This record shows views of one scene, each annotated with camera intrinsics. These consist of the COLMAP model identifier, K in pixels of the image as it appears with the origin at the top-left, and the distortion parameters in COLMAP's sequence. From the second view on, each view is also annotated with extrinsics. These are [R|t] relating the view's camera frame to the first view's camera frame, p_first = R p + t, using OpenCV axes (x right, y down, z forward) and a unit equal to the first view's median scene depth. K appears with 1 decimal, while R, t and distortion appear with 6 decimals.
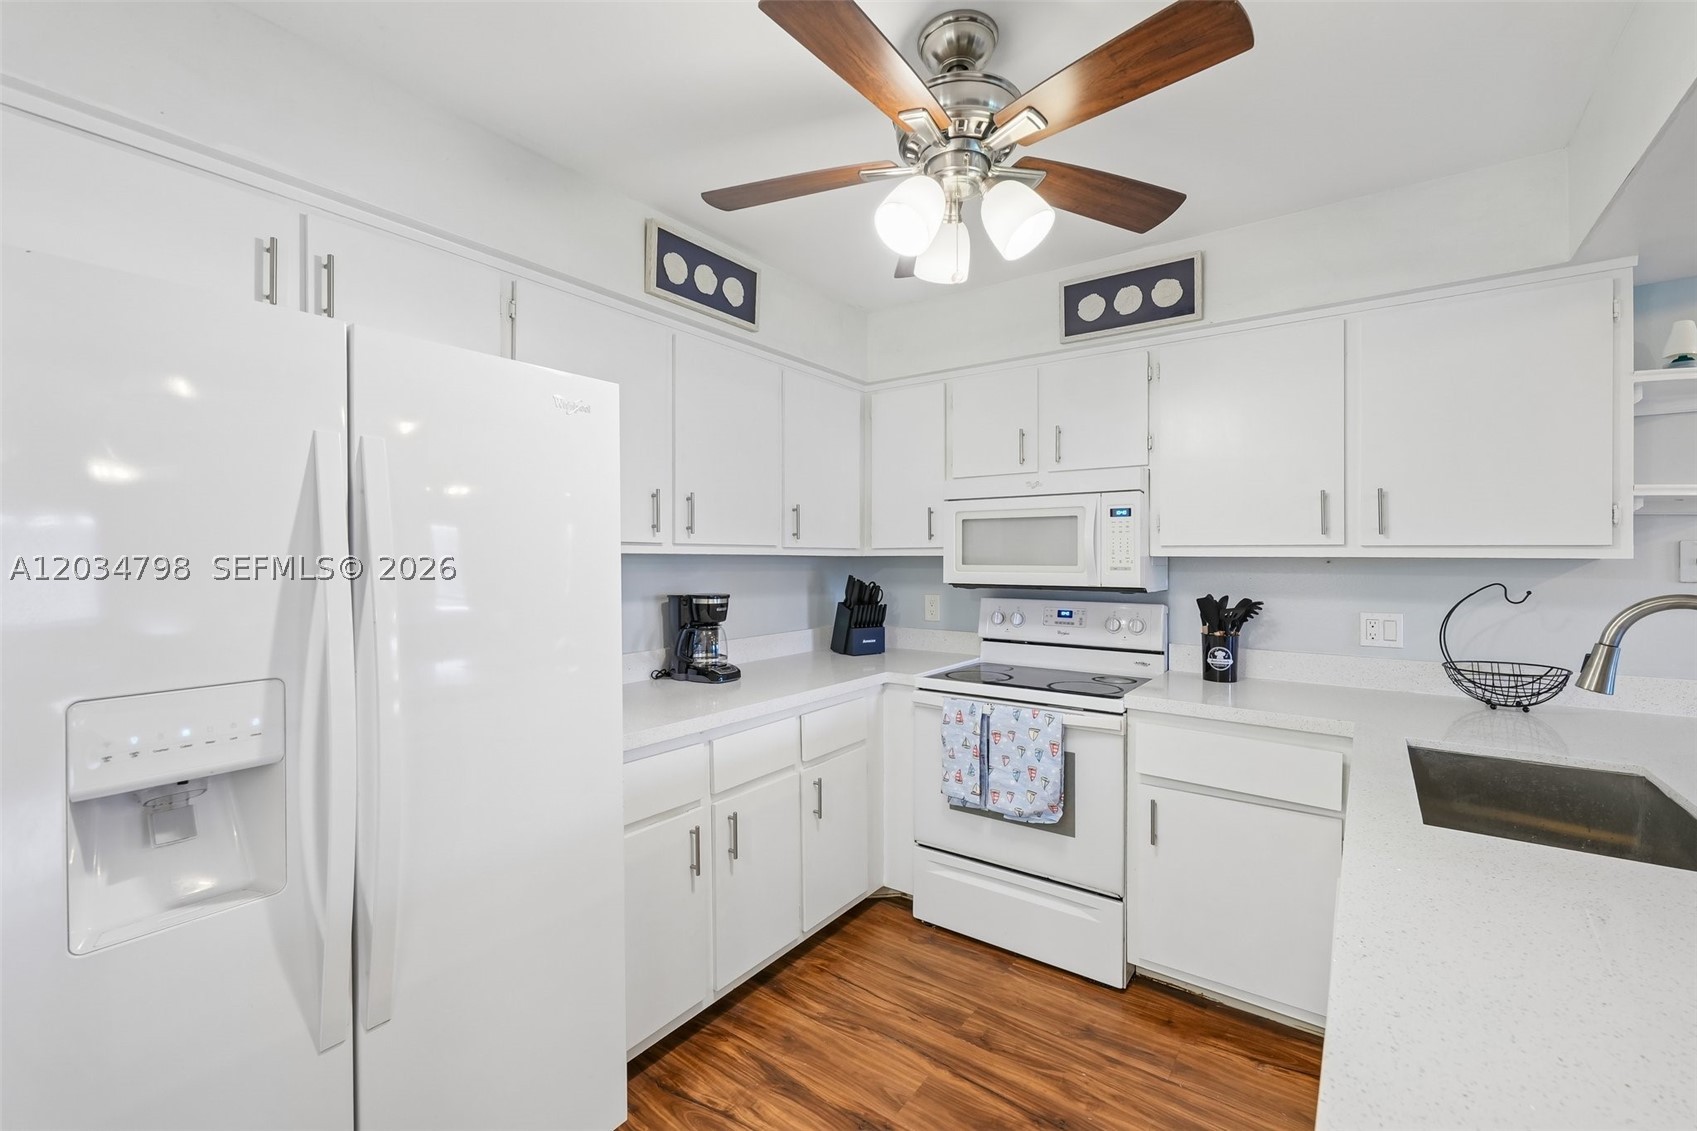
lens RADIAL K [[697.8, 0, 852.2], [0, 697.8, 560.6], [0, 0, 1]] dist [-0.001374, -0.000232]
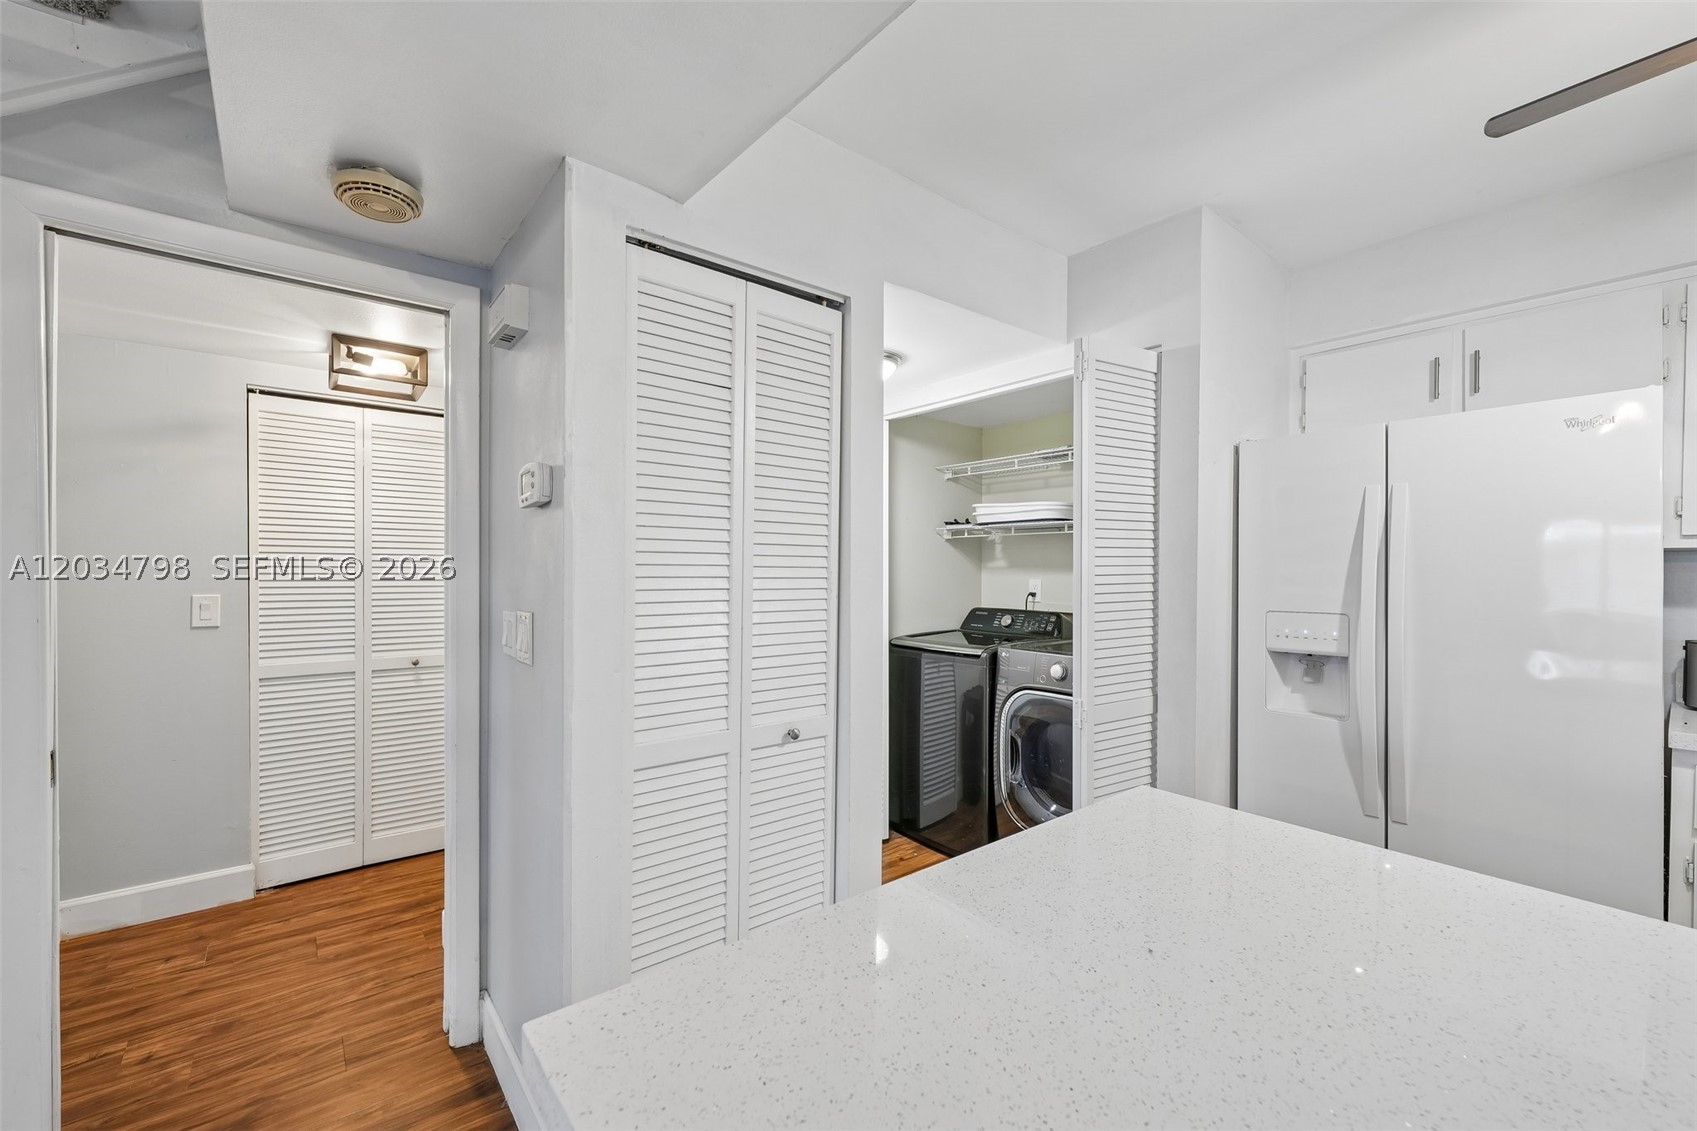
lens RADIAL K [[689.6, 0, 846.5], [0, 689.6, 569.6], [0, 0, 1]] dist [-0.000874, -0.000434]
pose [[-0.251267, 0.004275, -0.967908, 0.620731], [-0.004320, 0.999975, 0.005538, 0.015252], [0.967908, 0.005573, -0.251242, 0.045488]]
